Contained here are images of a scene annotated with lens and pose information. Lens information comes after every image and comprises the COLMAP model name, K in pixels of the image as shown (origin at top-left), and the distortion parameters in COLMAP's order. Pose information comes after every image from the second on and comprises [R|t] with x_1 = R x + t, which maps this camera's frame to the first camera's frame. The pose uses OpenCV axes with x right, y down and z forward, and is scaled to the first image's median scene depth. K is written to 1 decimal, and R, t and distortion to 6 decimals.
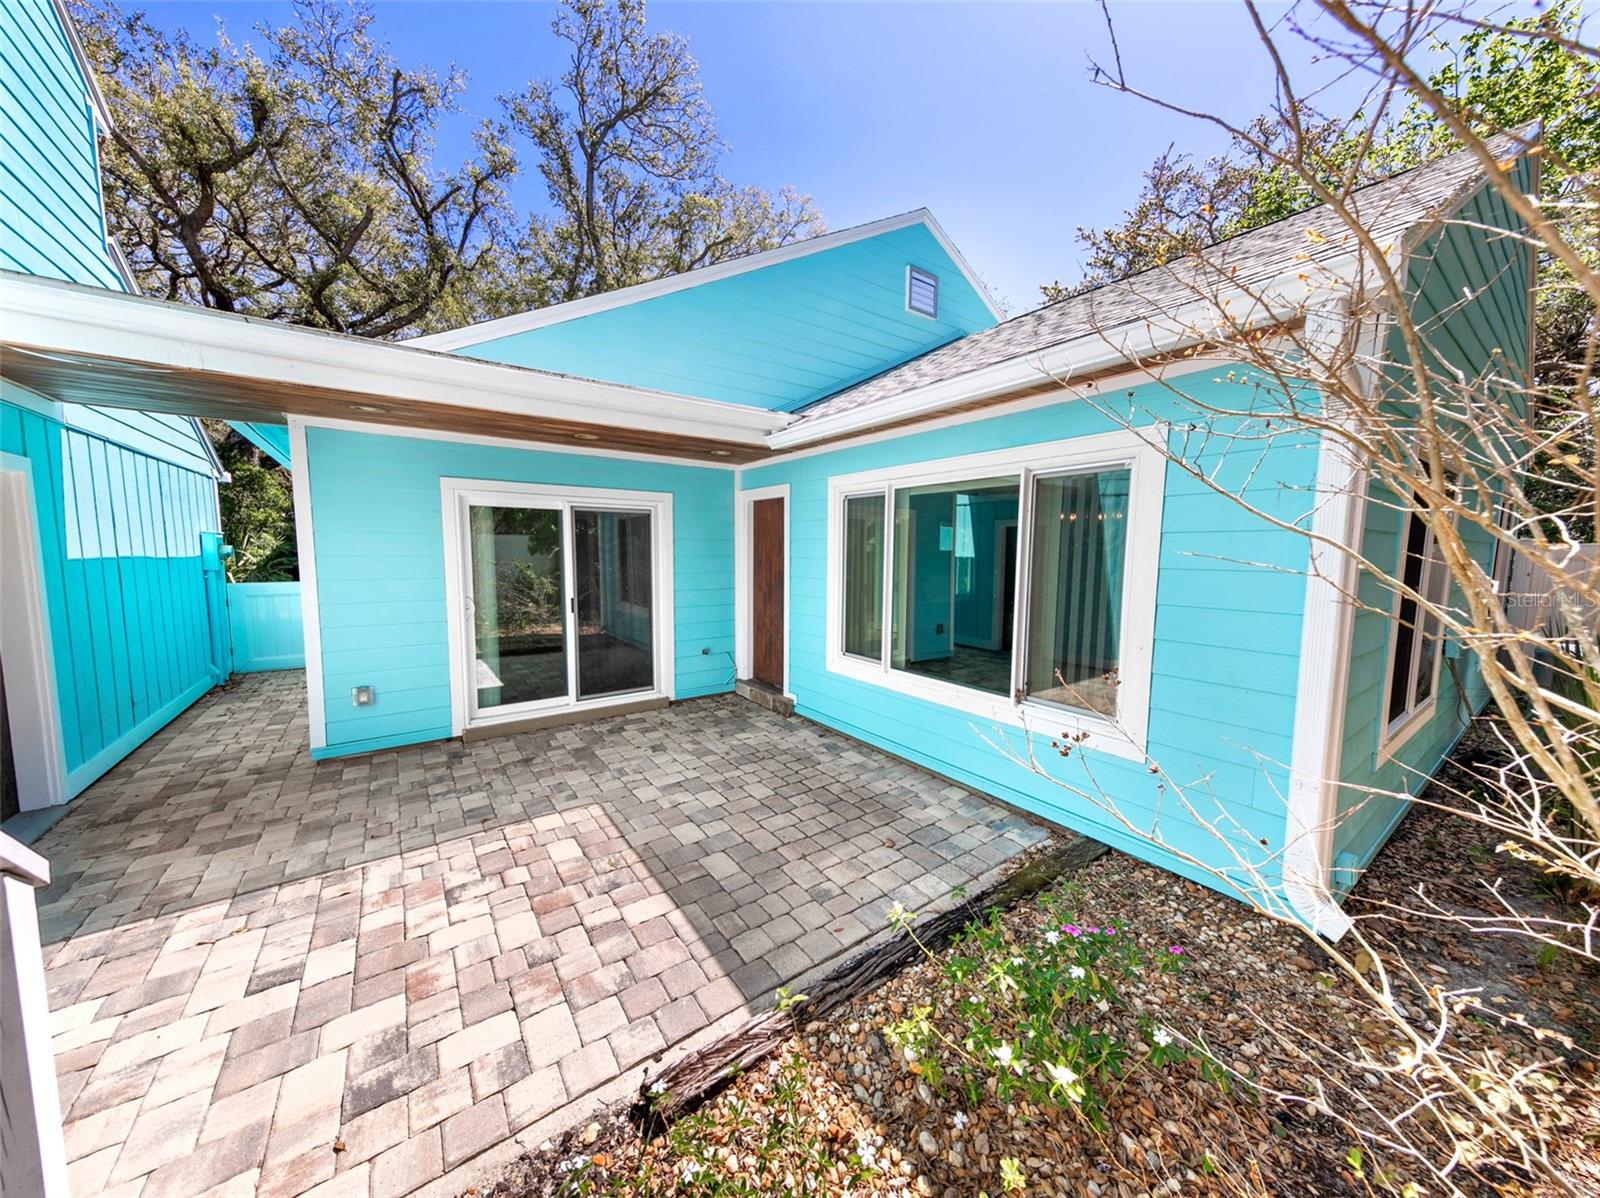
lens RADIAL K [[563.5, 0, 796.4], [0, 563.5, 596.8], [0, 0, 1]] dist [0.011015, -0.000298]
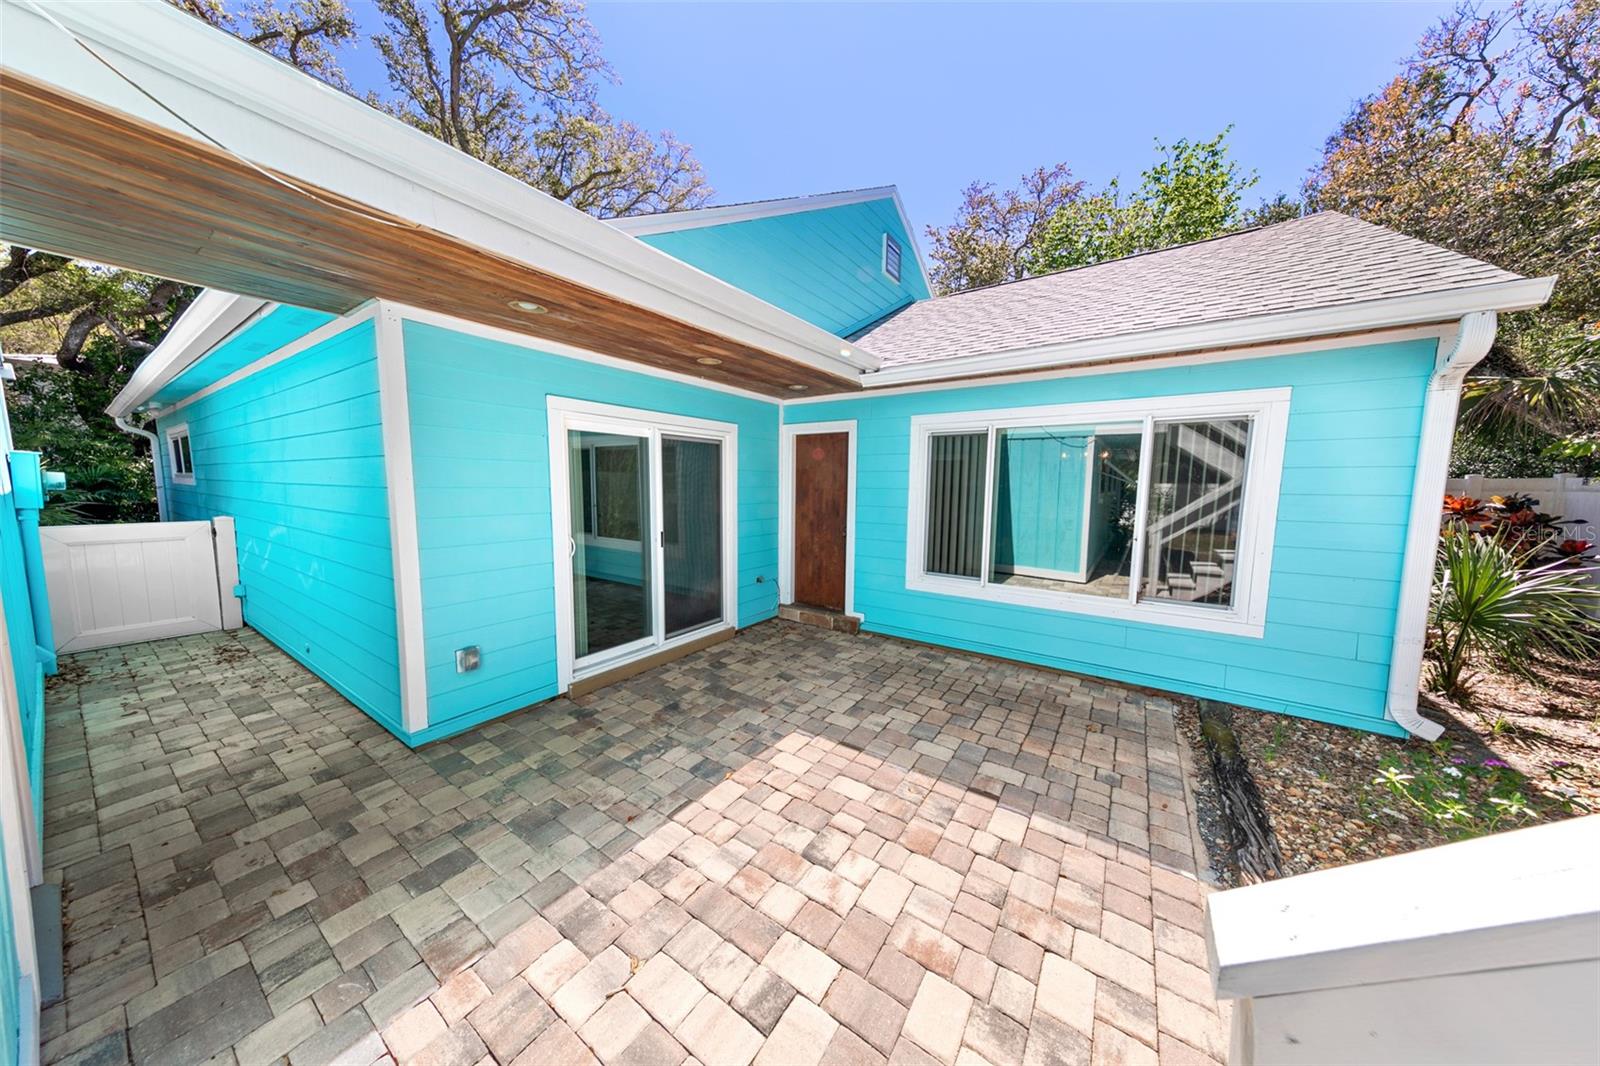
lens RADIAL K [[500.2, 0, 792.7], [0, 500.2, 533.4], [0, 0, 1]] dist [0.011654, -0.001884]
pose [[0.938800, -0.031209, 0.343047, -0.540523], [0.024498, 0.999415, 0.023881, -0.010736], [-0.343591, -0.014015, 0.939015, 0.156549]]
